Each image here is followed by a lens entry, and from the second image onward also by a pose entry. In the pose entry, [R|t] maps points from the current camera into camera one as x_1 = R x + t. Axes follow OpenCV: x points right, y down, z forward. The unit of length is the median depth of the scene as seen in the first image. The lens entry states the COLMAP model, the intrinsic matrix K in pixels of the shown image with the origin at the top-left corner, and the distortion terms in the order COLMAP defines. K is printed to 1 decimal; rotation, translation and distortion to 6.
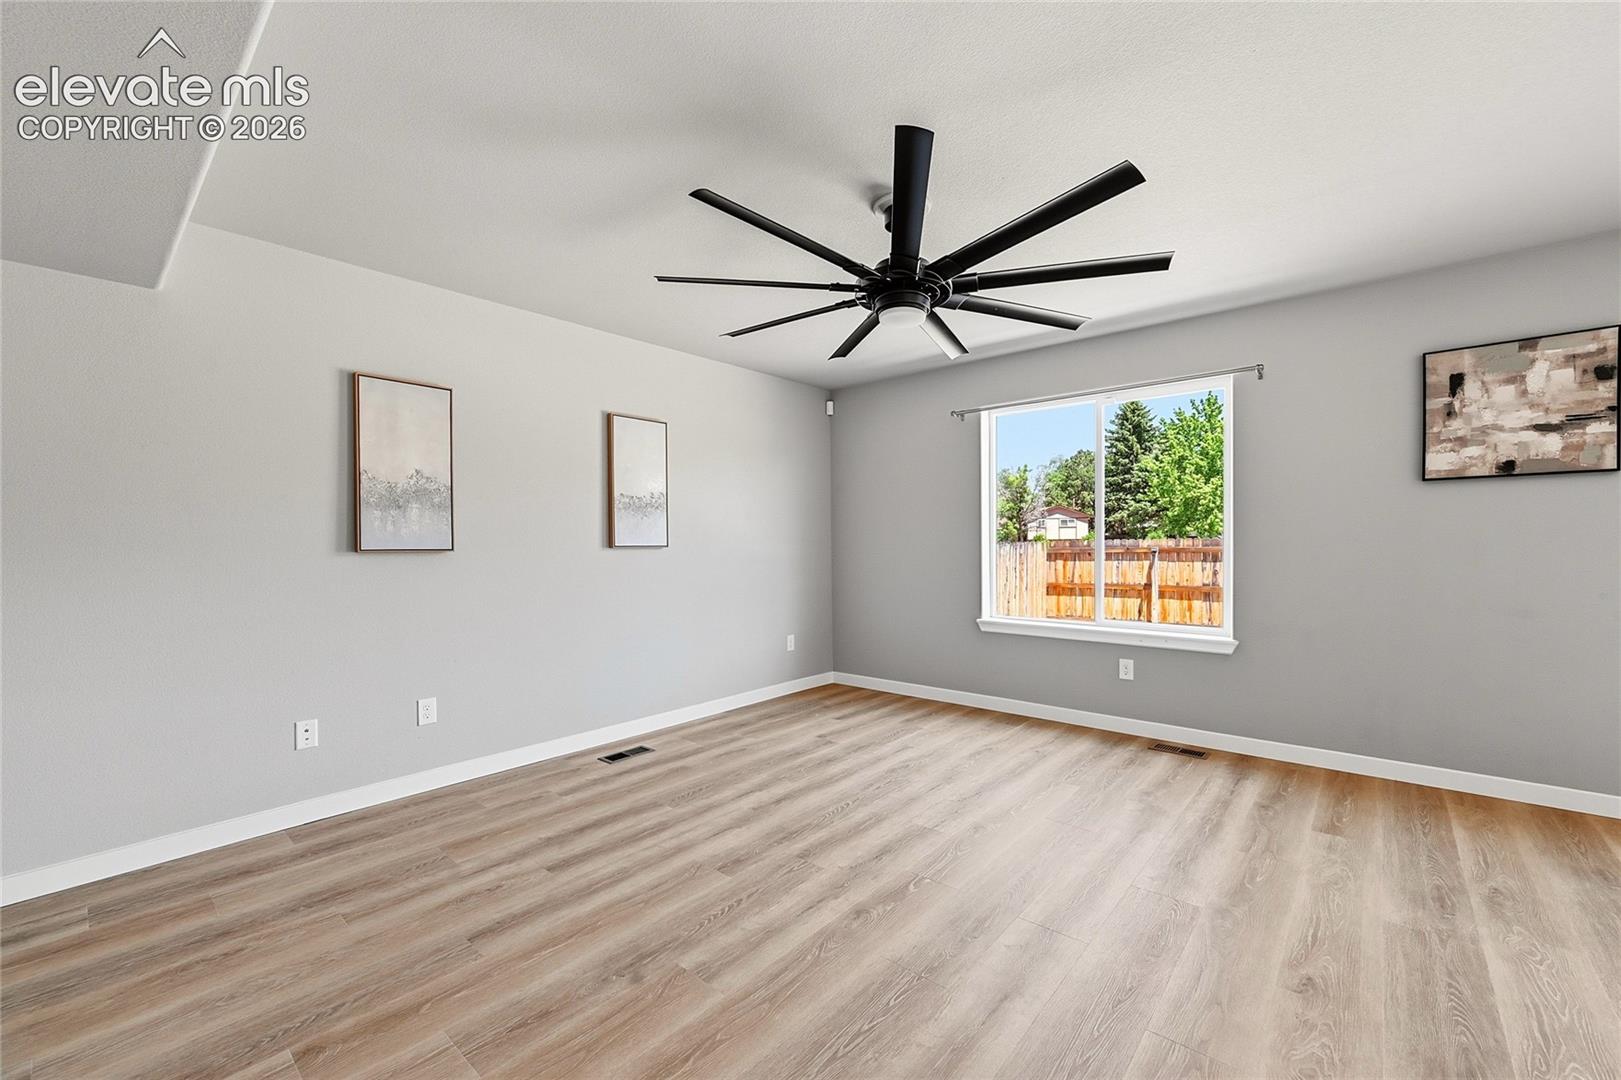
lens RADIAL K [[651.0, 0, 812.3], [0, 651.0, 552.6], [0, 0, 1]] dist [-0.009043, 0.002049]
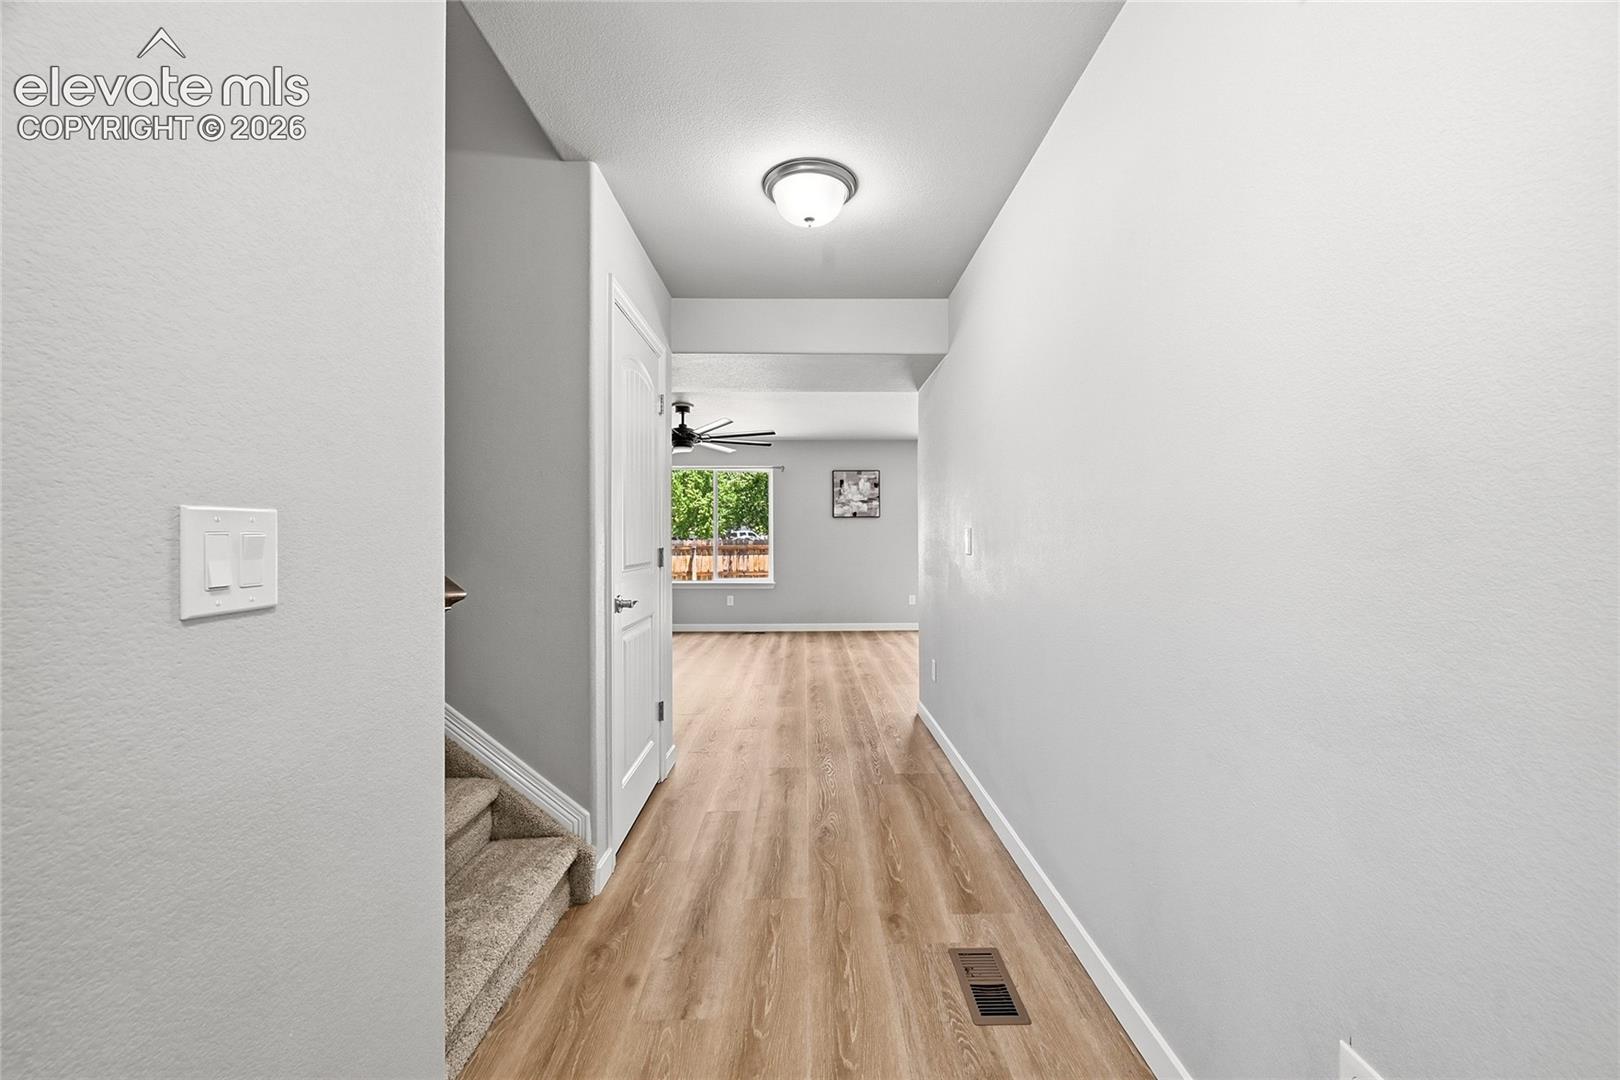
lens RADIAL K [[650.6, 0, 811.3], [0, 650.6, 539.6], [0, 0, 1]] dist [-0.009043, 0.002049]
pose [[0.744775, 0.005393, 0.667294, -0.937584], [0.009677, 0.999775, -0.018879, 0.031603], [-0.667246, 0.020518, 0.744555, -0.960967]]
